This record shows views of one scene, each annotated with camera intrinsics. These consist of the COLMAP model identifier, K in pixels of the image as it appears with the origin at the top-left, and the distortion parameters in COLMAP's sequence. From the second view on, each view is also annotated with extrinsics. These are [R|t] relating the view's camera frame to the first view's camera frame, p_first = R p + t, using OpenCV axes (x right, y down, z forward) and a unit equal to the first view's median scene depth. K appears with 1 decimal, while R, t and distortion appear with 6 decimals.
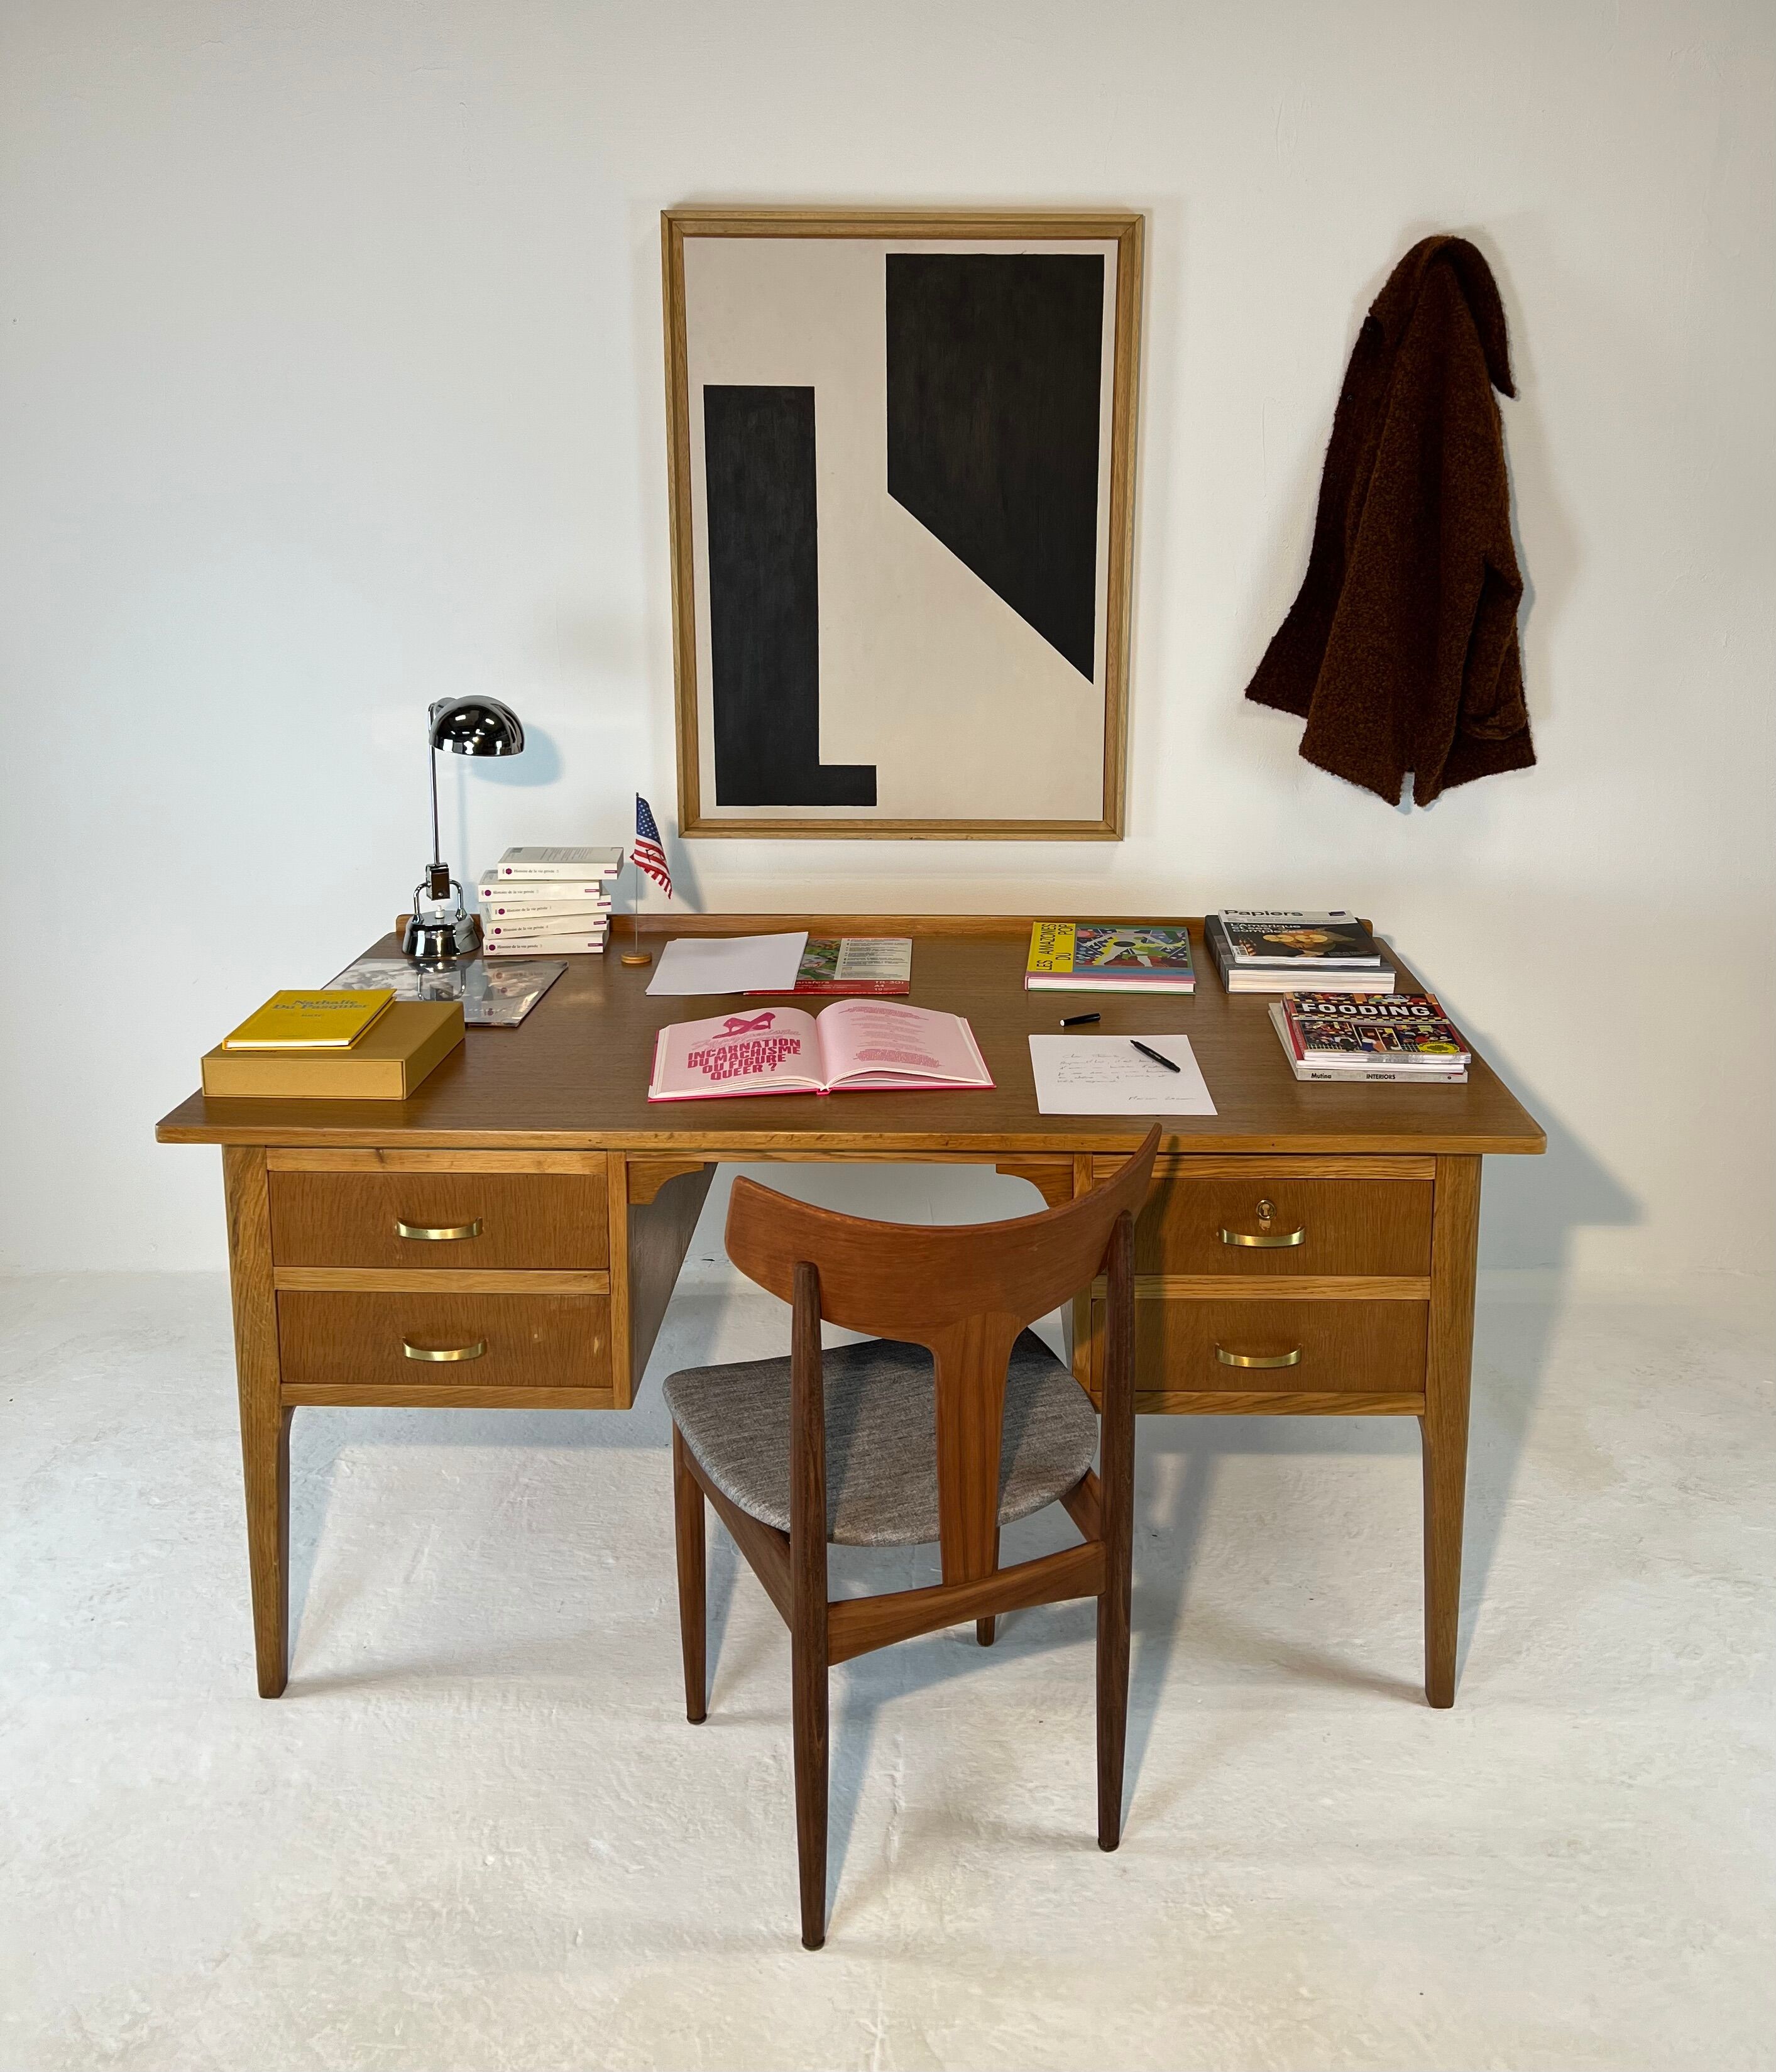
lens RADIAL K [[1892.9, 0, 951.1], [0, 1892.9, 818.0], [0, 0, 1]] dist [0.049831, -0.063865]
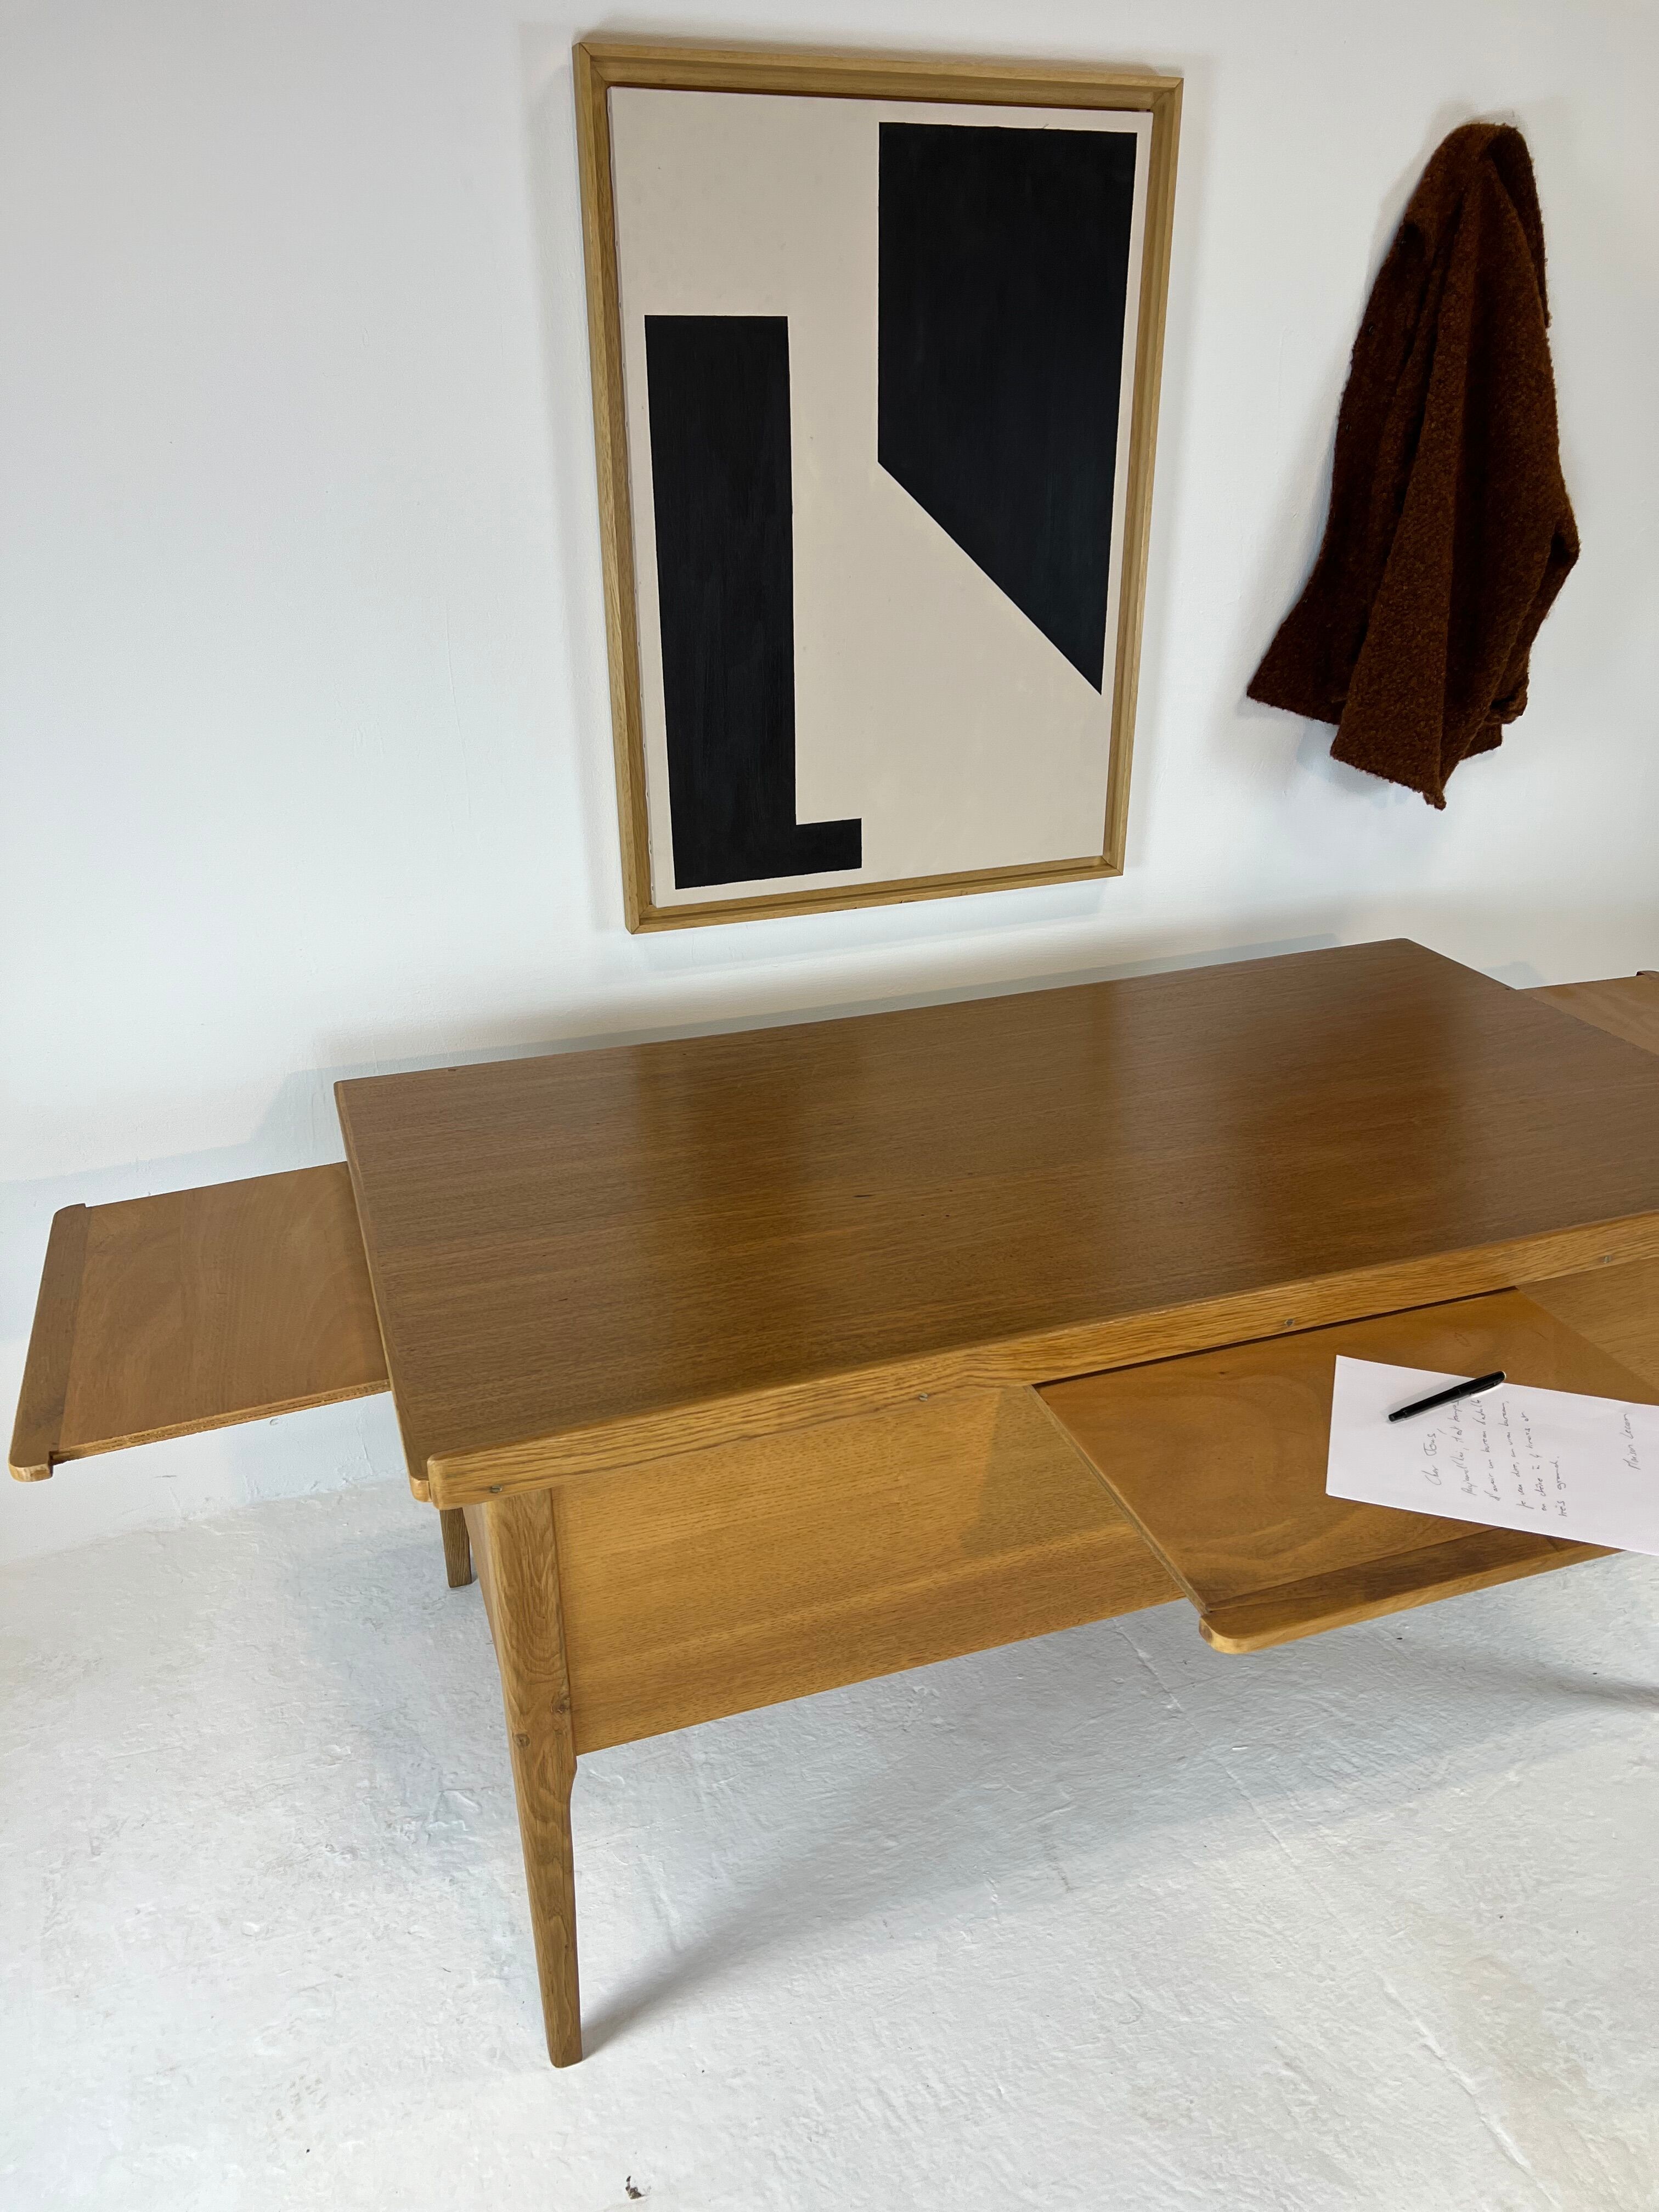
lens RADIAL K [[1659.7, 0, 841.0], [0, 1659.7, 1119.9], [0, 0, 1]] dist [0.042643, -0.053329]
pose [[0.933253, -0.158809, 0.322208, -0.392358], [0.084324, 0.968756, 0.233239, -0.090479], [-0.349182, -0.190501, 0.917486, 0.408067]]
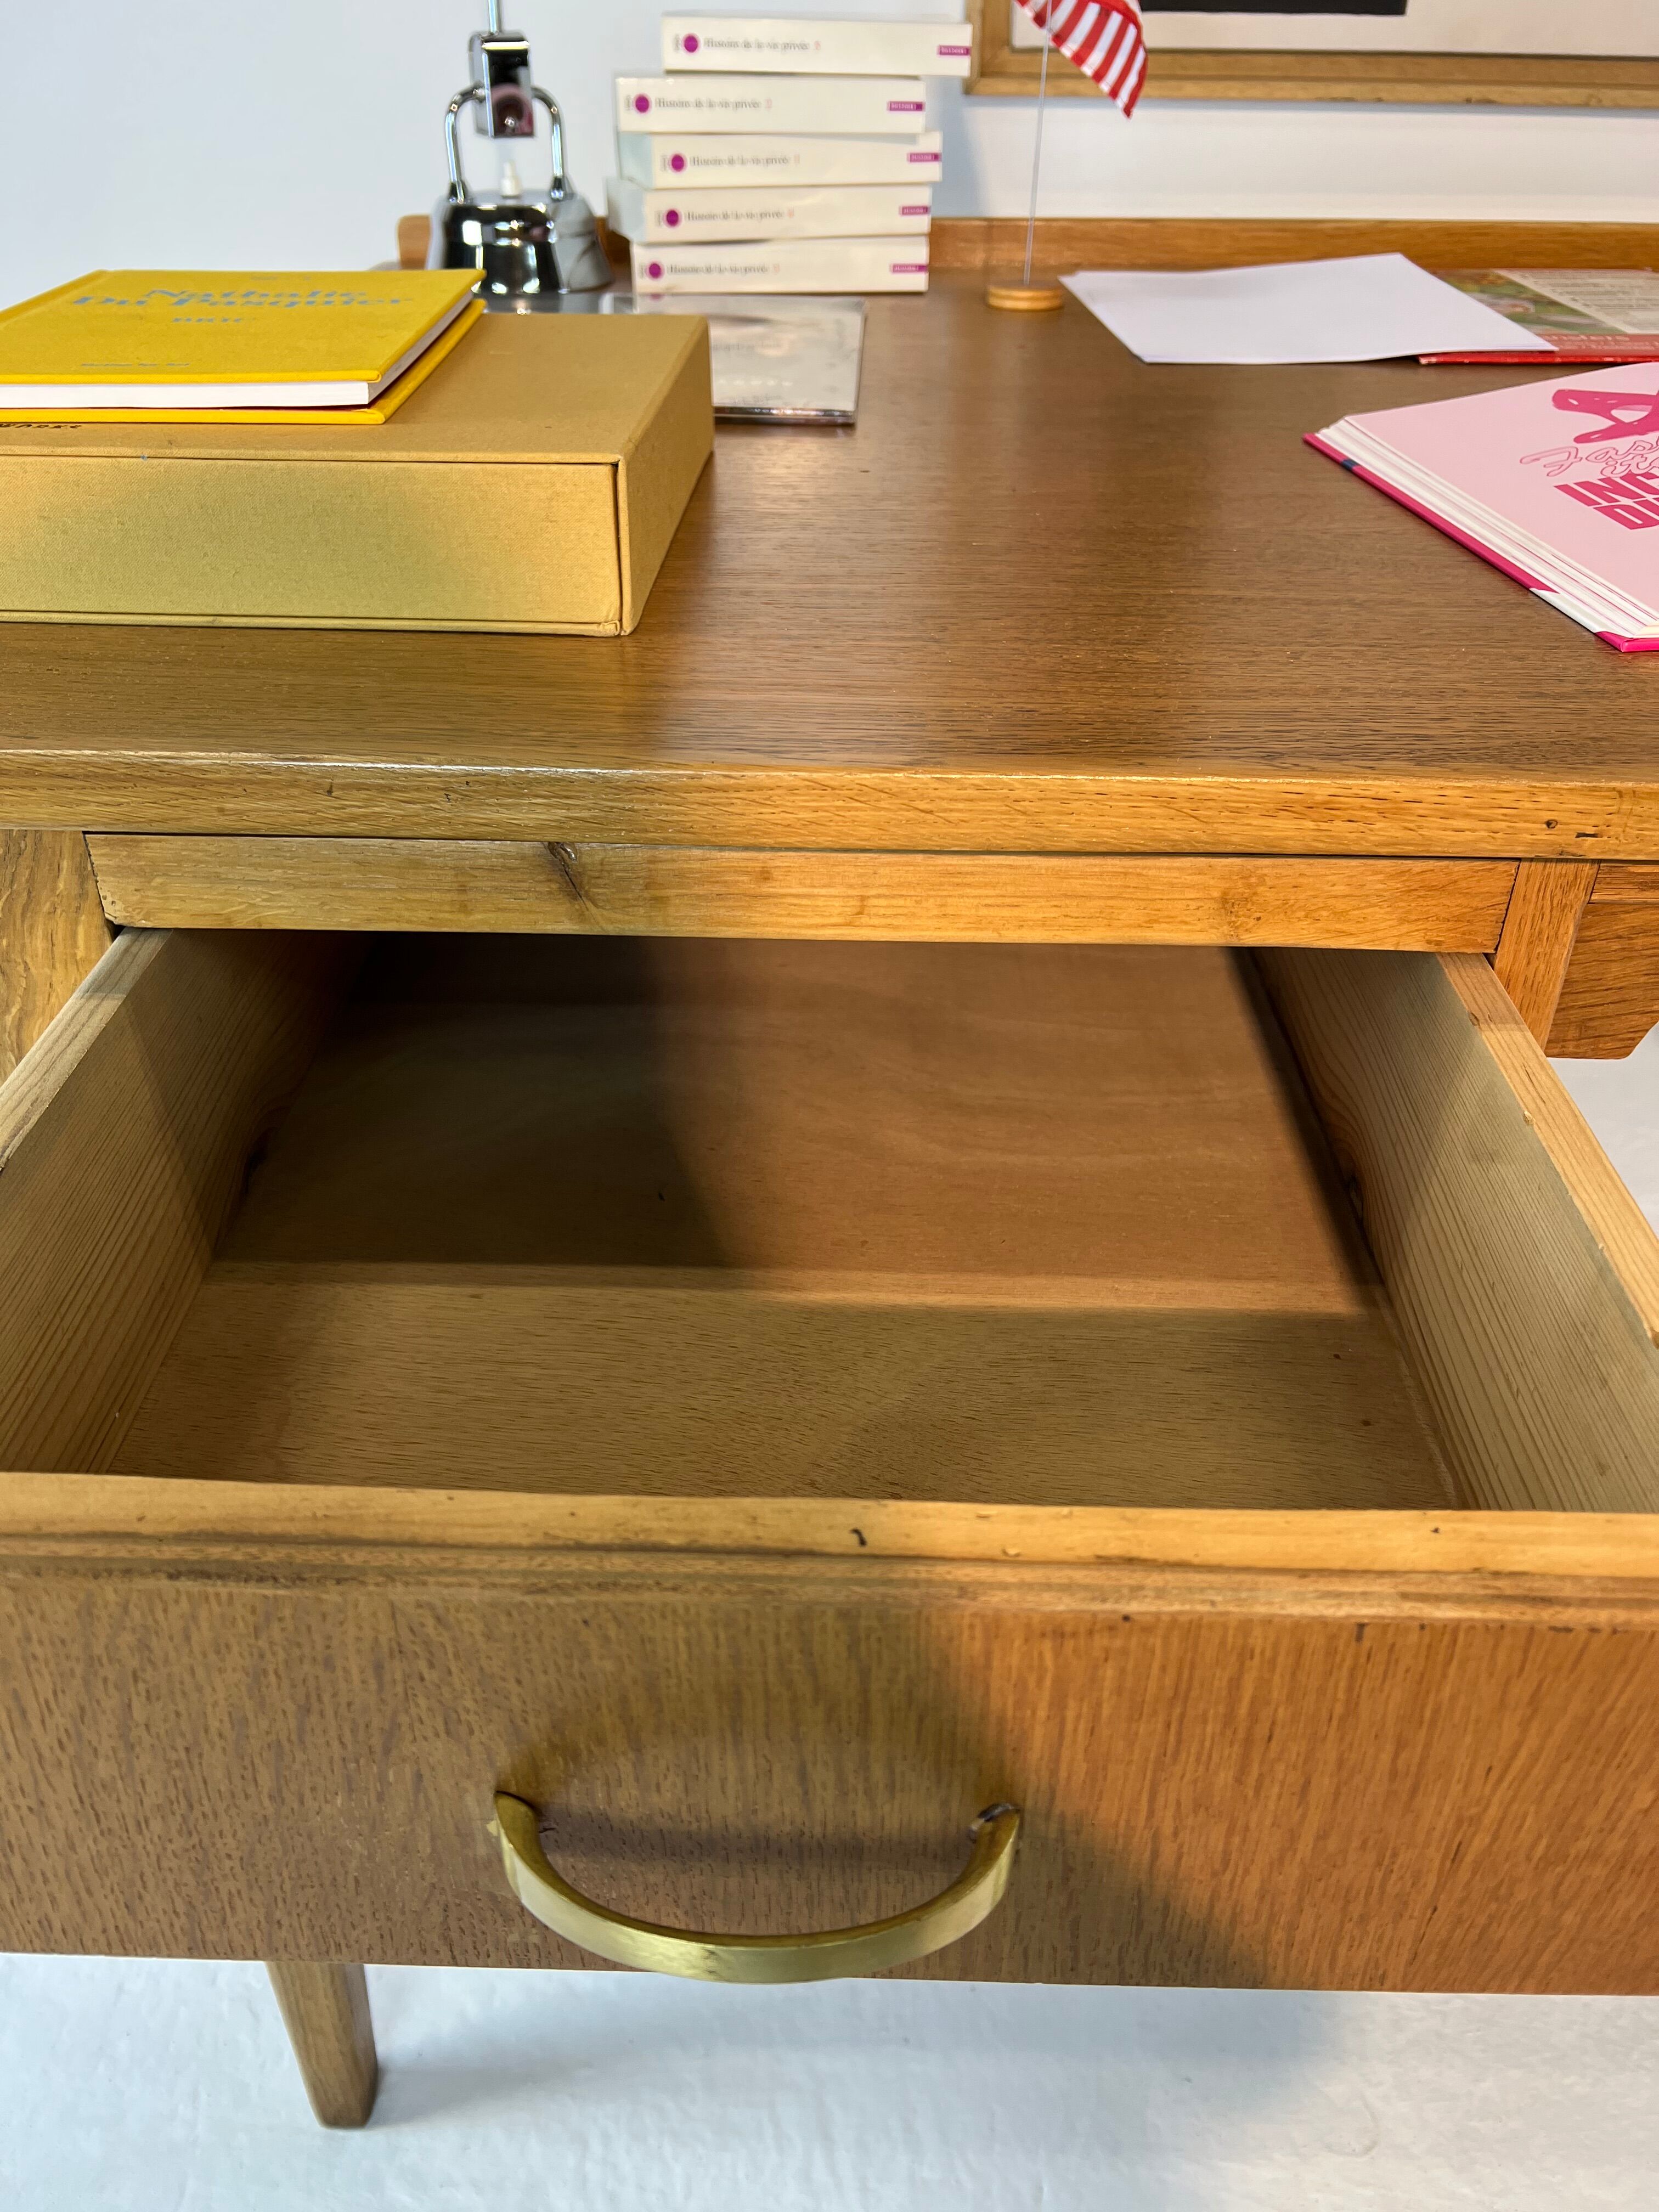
lens RADIAL K [[1680.0, 0, 828.3], [0, 1680.0, 1121.6], [0, 0, 1]] dist [0.039402, -0.058311]
pose [[0.999986, 0.003527, -0.004027, -0.228990], [-0.001691, 0.921842, 0.387563, 0.107111], [0.005079, -0.387550, 0.921835, 0.682726]]
